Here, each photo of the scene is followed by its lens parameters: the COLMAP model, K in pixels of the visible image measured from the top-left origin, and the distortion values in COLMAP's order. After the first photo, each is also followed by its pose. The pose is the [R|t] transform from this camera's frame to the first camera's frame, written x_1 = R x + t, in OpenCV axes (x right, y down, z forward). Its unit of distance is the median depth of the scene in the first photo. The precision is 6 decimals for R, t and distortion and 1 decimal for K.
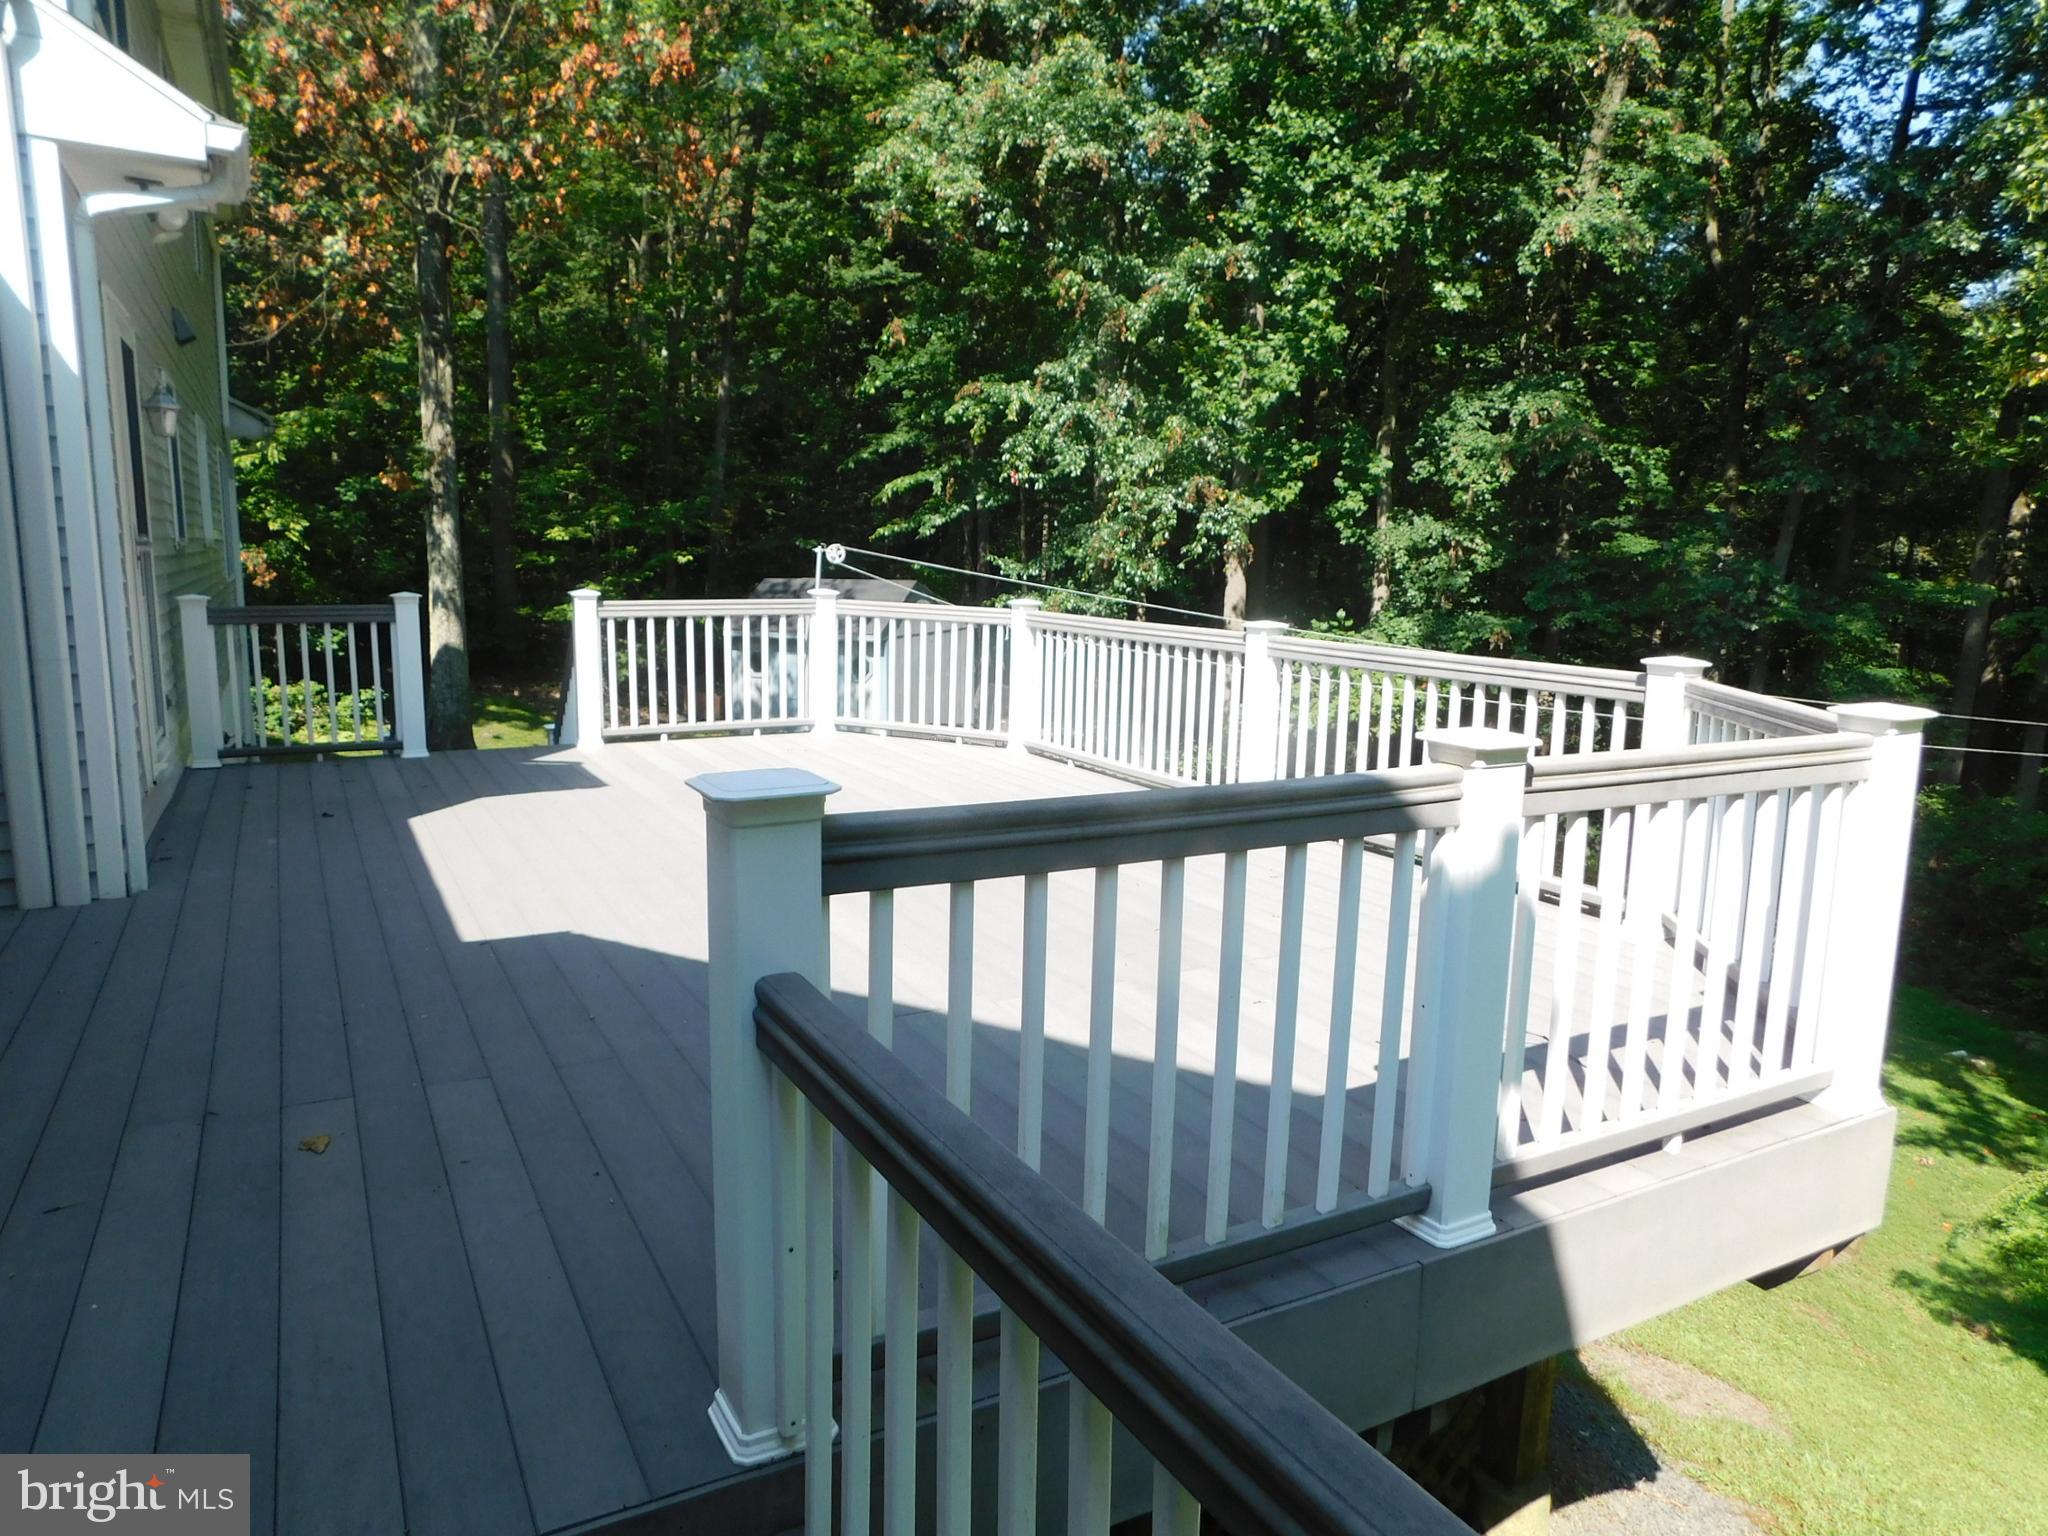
lens RADIAL K [[1338.5, 0, 1022.9], [0, 1338.5, 771.1], [0, 0, 1]] dist [-0.039187, 0.018908]
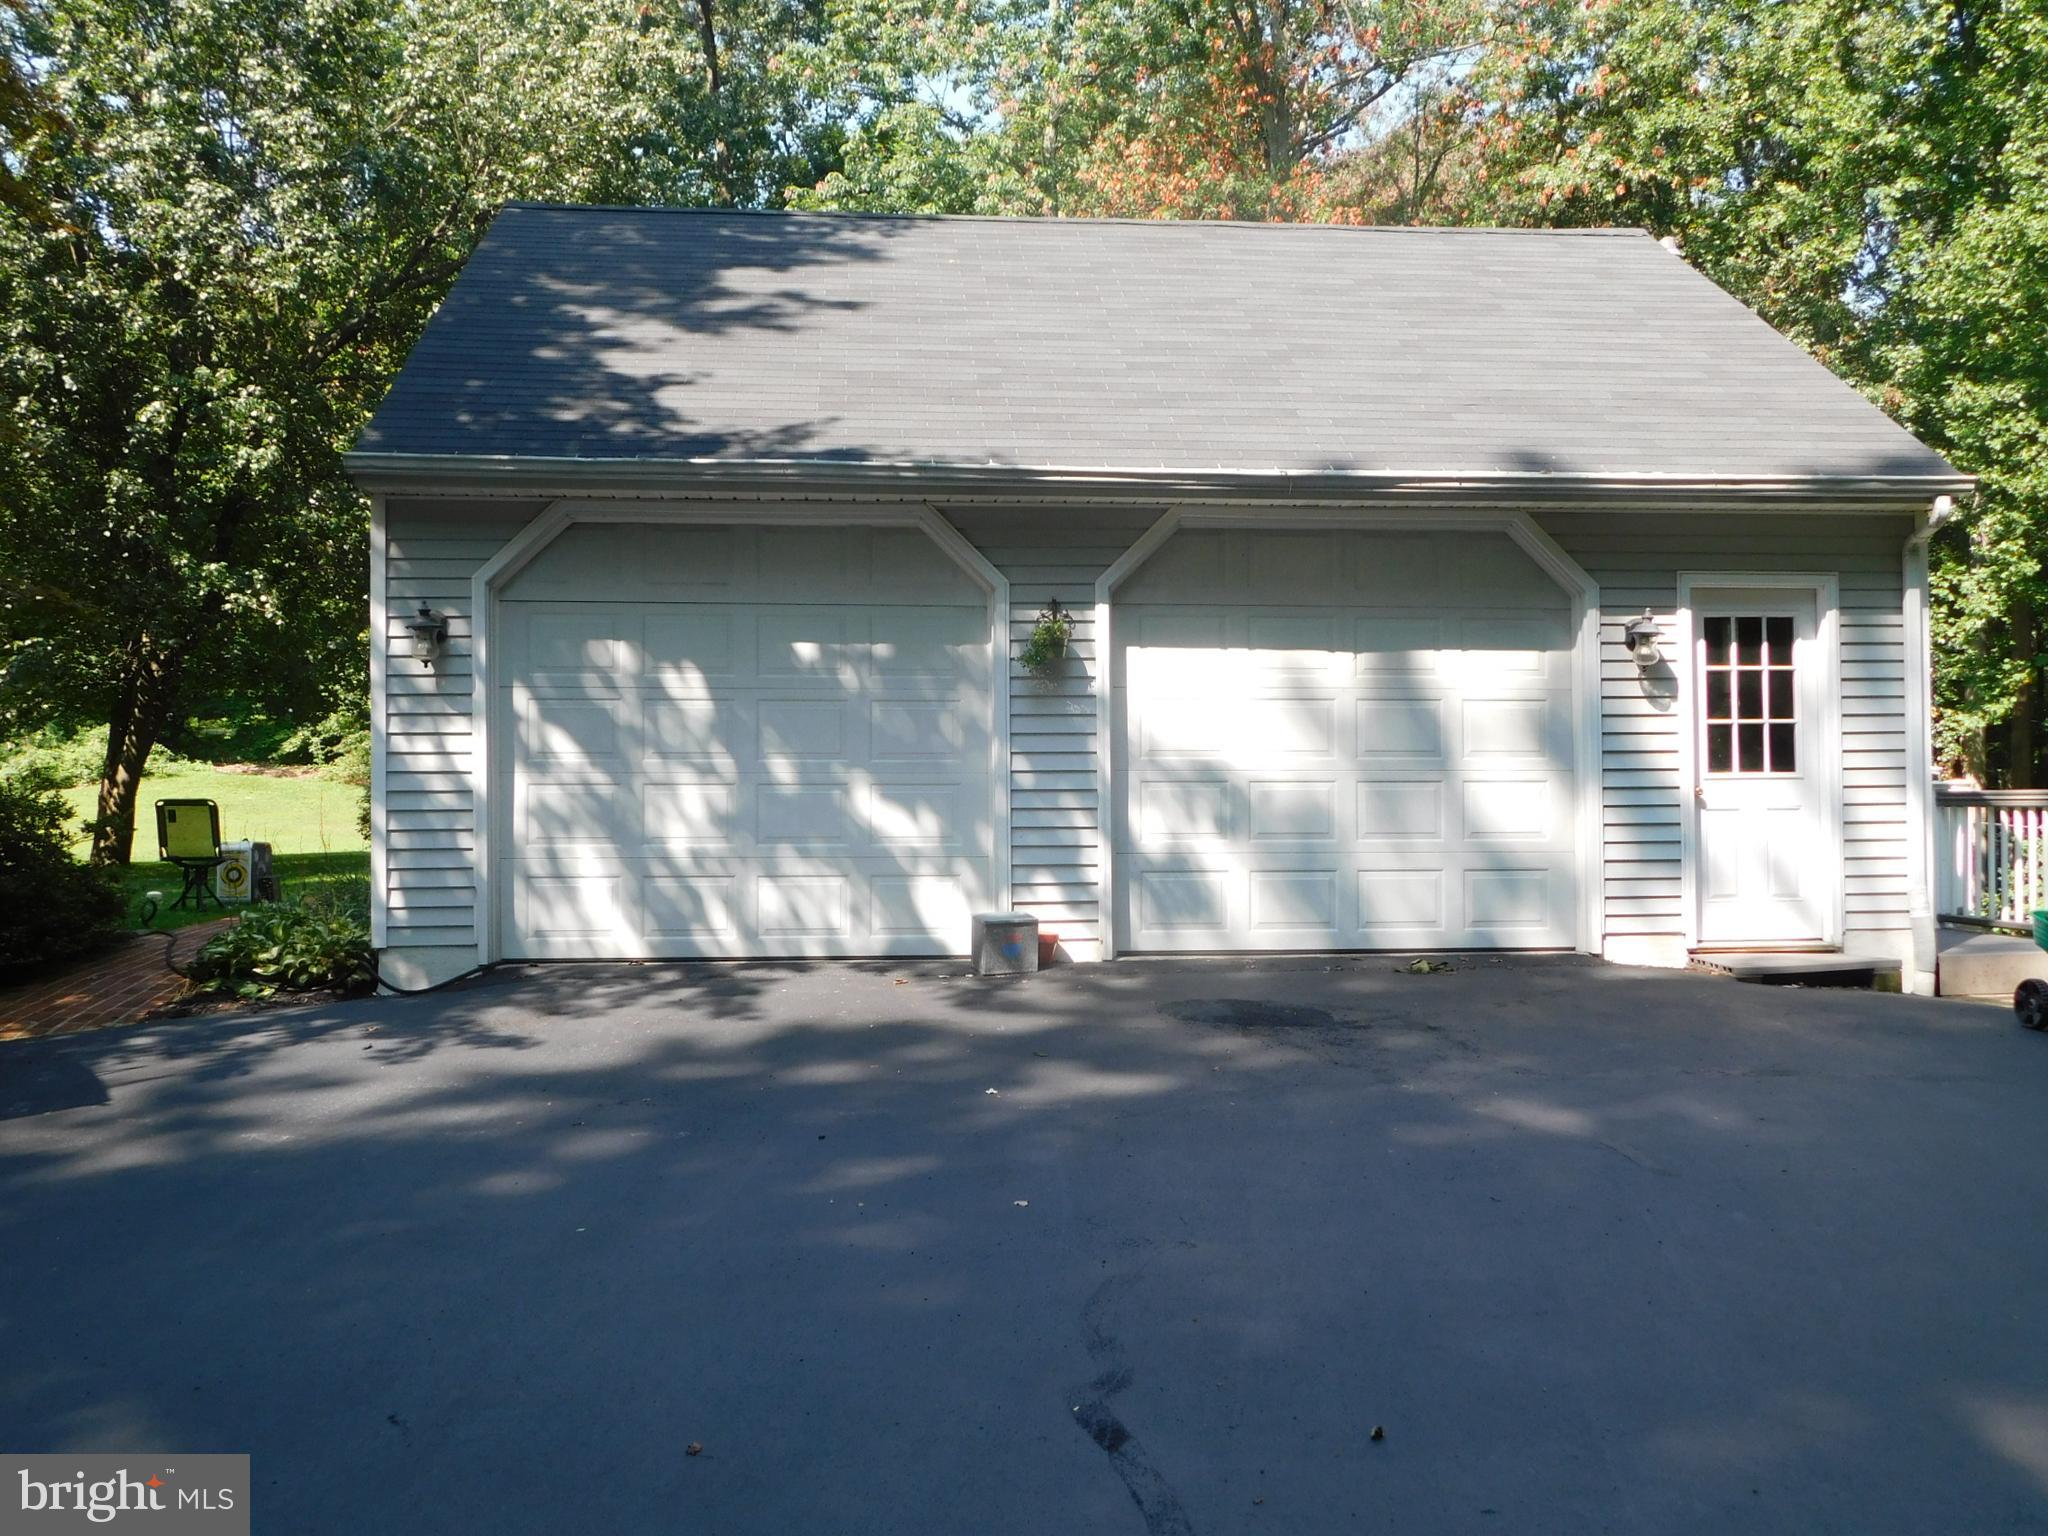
lens RADIAL K [[1780.7, 0, 1023.0], [0, 1780.7, 771.7], [0, 0, 1]] dist [-0.003651, 0.007208]
pose [[0.918813, -0.031125, -0.393464, 0.036305], [-0.044385, 0.982414, -0.181363, 0.149242], [0.392190, 0.184103, 0.901273, -0.645182]]
